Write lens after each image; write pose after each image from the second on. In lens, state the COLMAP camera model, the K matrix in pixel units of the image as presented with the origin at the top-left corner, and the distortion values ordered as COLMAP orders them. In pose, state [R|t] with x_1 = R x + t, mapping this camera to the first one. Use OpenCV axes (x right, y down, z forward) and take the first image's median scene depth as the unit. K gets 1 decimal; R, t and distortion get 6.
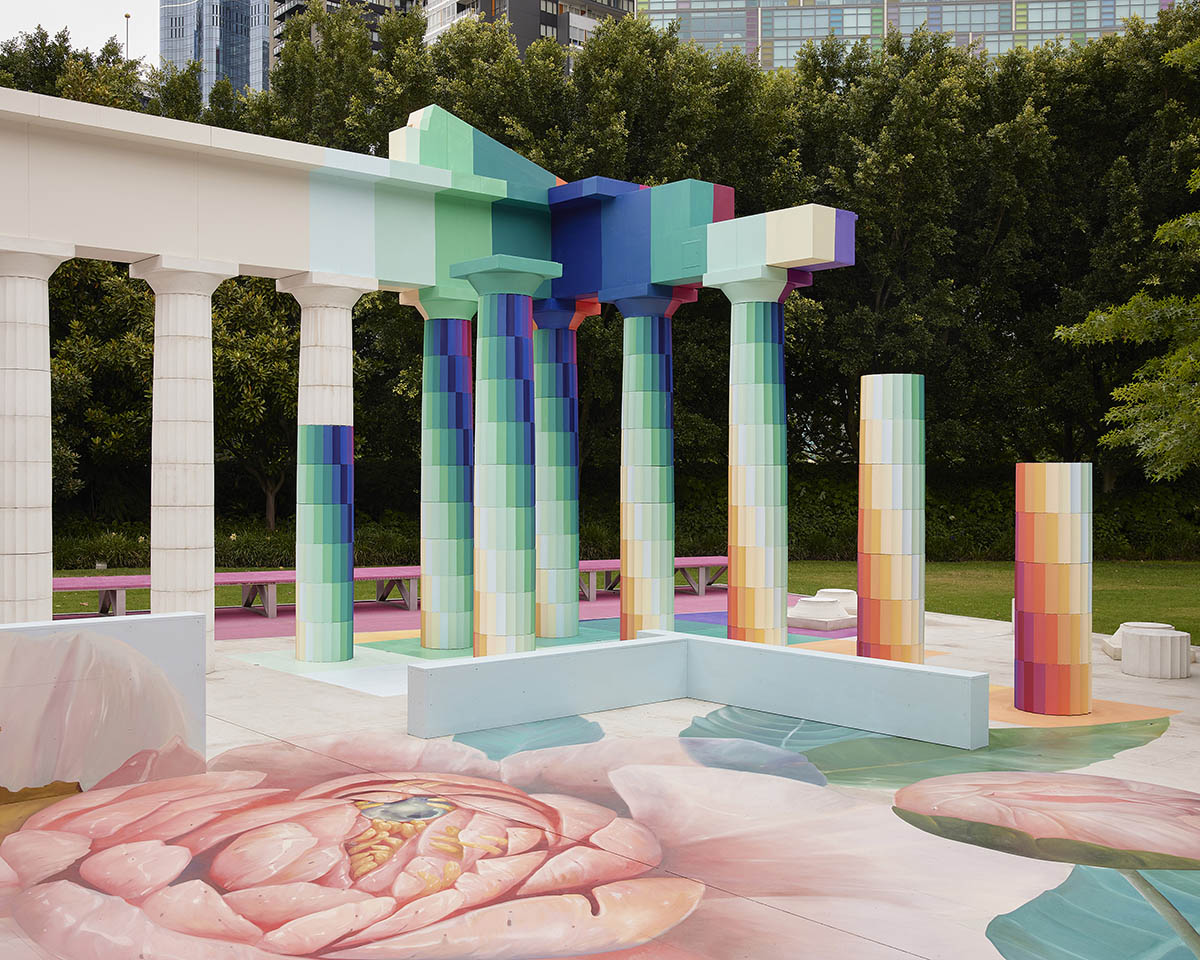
lens RADIAL K [[1251.9, 0, 600.0], [0, 1251.9, 480.0], [0, 0, 1]] dist [-0.055292, 0.118717]
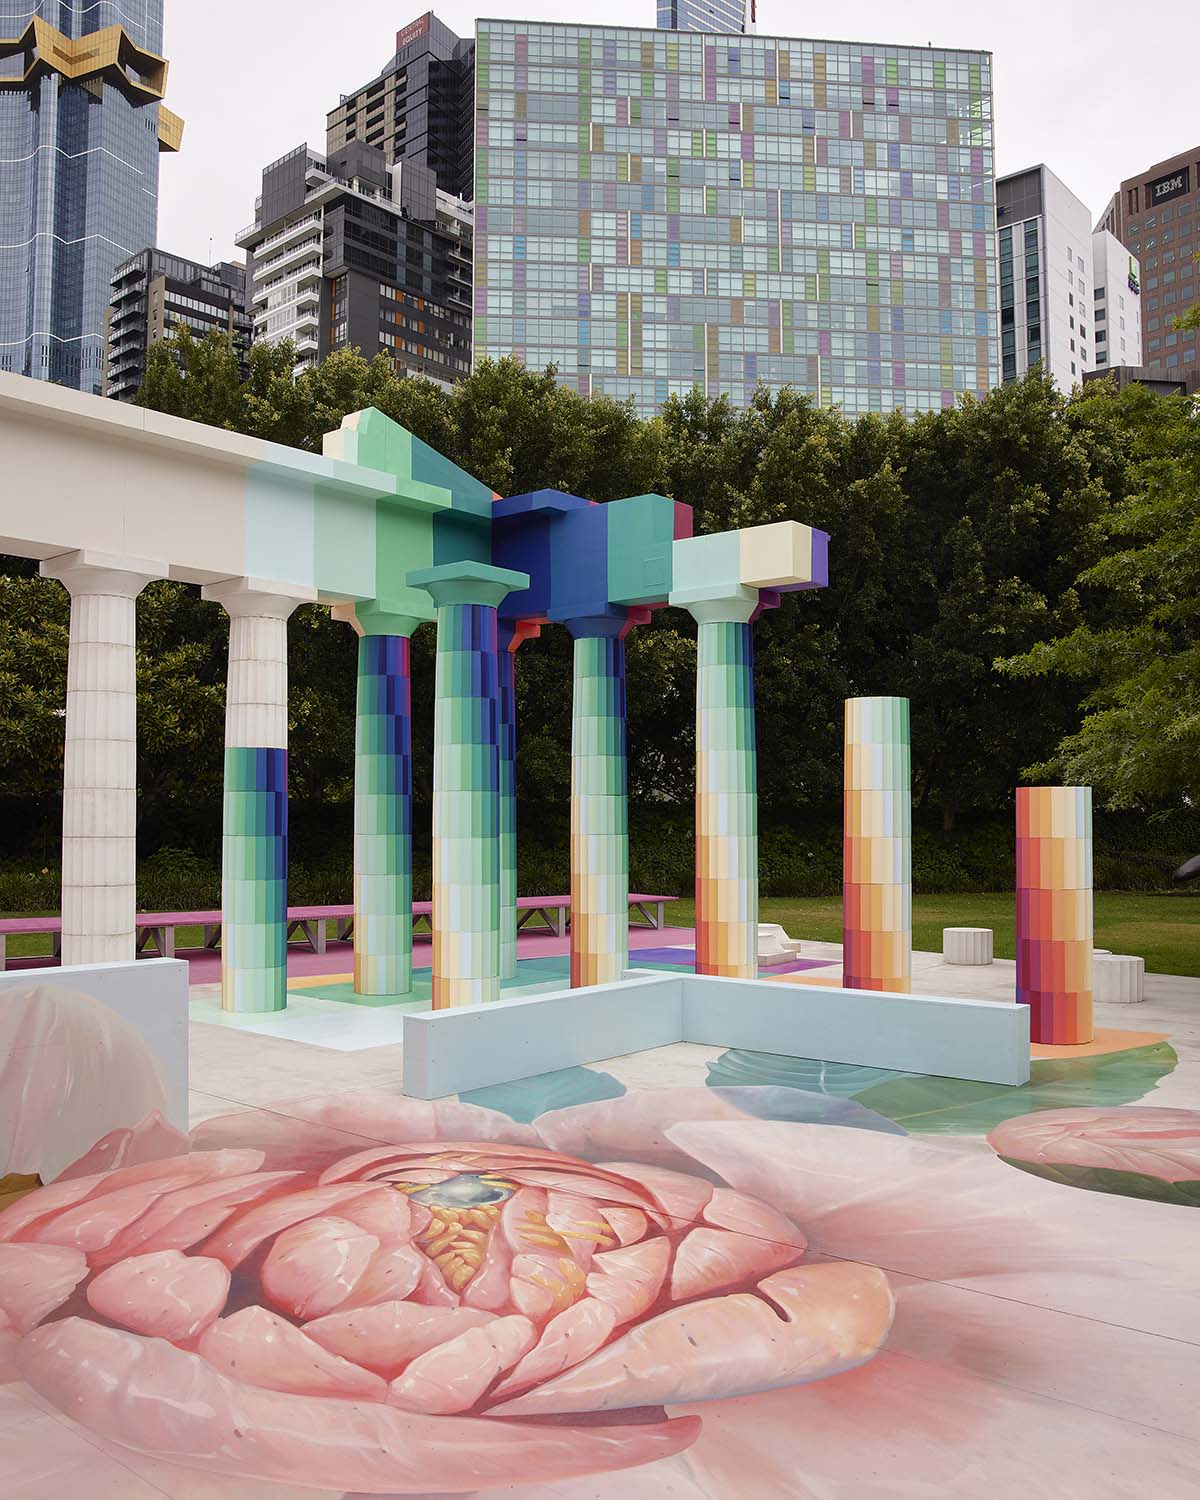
lens RADIAL K [[1182.6, 0, 602.4], [0, 1182.6, 792.7], [0, 0, 1]] dist [-0.109063, 0.100717]
pose [[0.985220, 0.002000, 0.171281, -0.125341], [0.002916, 0.999591, -0.028444, 0.013576], [-0.171268, 0.028523, 0.984811, 0.134102]]
